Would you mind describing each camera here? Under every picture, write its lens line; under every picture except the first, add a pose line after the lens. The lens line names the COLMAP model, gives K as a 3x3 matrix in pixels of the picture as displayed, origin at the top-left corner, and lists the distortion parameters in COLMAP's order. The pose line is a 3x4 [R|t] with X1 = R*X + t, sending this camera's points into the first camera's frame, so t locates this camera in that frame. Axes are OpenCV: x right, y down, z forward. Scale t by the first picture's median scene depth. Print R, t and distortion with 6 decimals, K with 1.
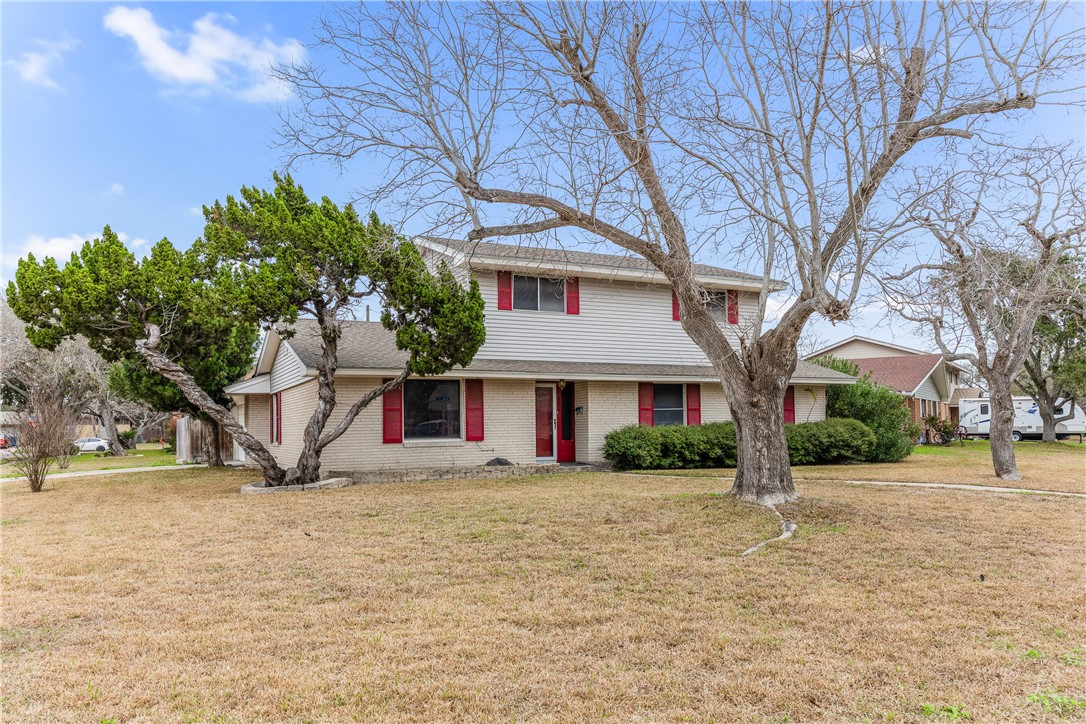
lens RADIAL K [[803.7, 0, 545.3], [0, 803.7, 368.1], [0, 0, 1]] dist [-0.012160, 0.000655]
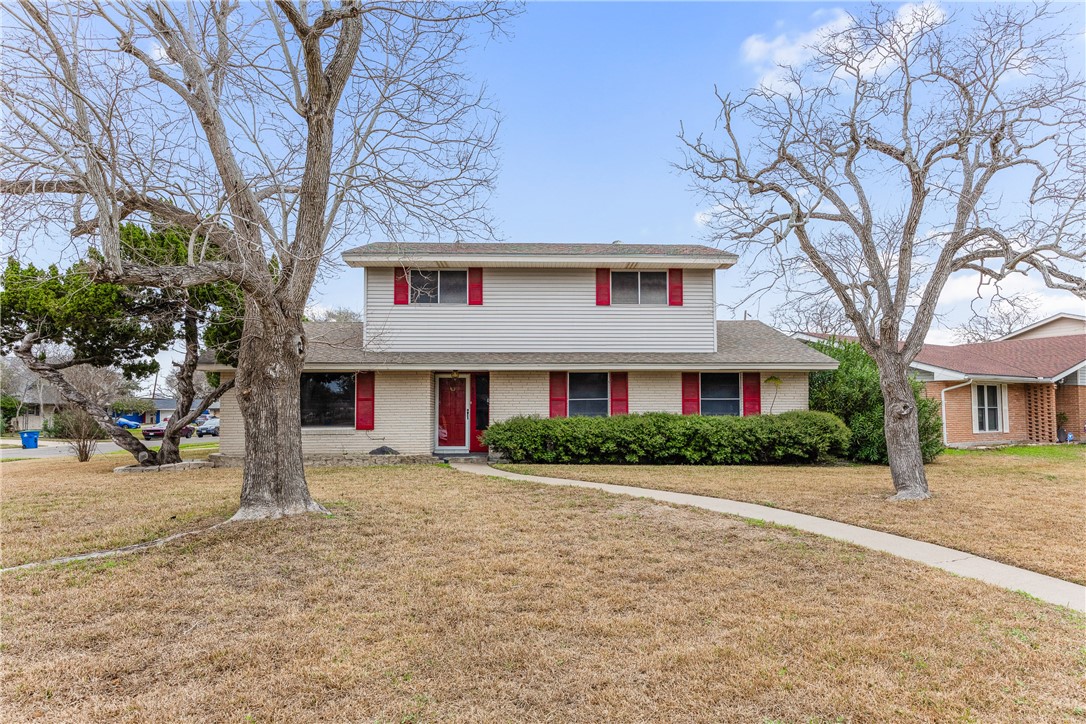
lens RADIAL K [[699.3, 0, 542.7], [0, 699.3, 358.9], [0, 0, 1]] dist [-0.001877, -0.001935]
pose [[0.909153, -0.024436, -0.415745, 0.463586], [0.022114, 0.999701, -0.010401, 0.010960], [0.415875, 0.000263, 0.909422, 0.238332]]
